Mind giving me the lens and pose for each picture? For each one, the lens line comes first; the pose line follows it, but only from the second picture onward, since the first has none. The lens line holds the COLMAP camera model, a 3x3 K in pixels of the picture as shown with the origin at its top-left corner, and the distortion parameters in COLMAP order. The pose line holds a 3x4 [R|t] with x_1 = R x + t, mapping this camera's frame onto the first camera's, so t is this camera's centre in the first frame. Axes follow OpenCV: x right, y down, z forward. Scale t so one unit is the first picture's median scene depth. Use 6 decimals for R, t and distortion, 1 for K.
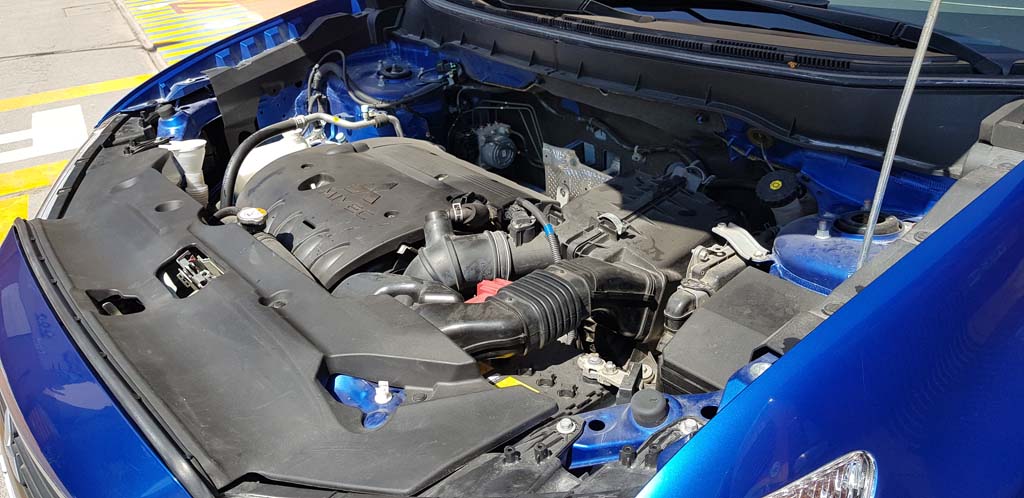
lens RADIAL K [[793.4, 0, 492.9], [0, 793.4, 218.7], [0, 0, 1]] dist [0.086872, -0.170116]
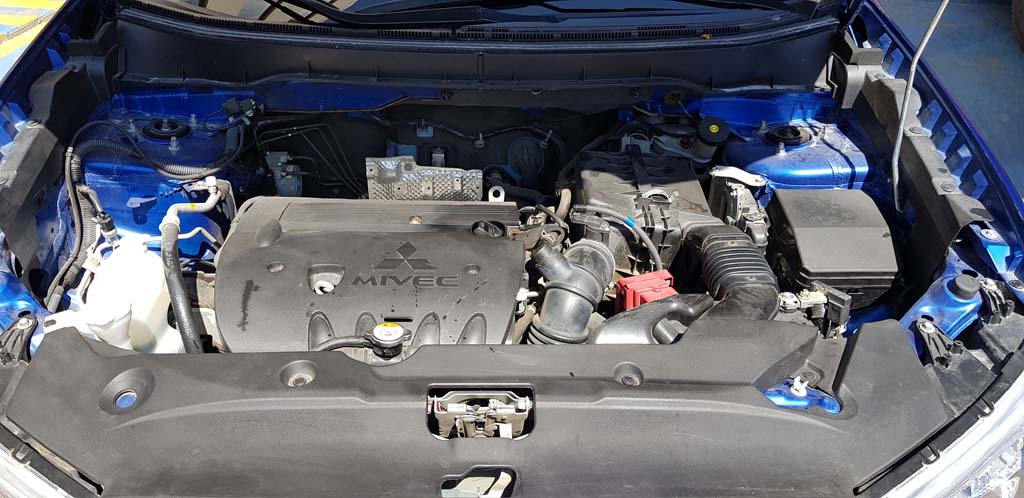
lens RADIAL K [[793.4, 0, 492.9], [0, 793.4, 218.7], [0, 0, 1]] dist [0.086872, -0.170116]
pose [[0.623655, -0.347363, 0.700281, -0.660525], [0.292795, 0.934432, 0.202753, -0.216390], [-0.724793, 0.078590, 0.684469, 0.295807]]
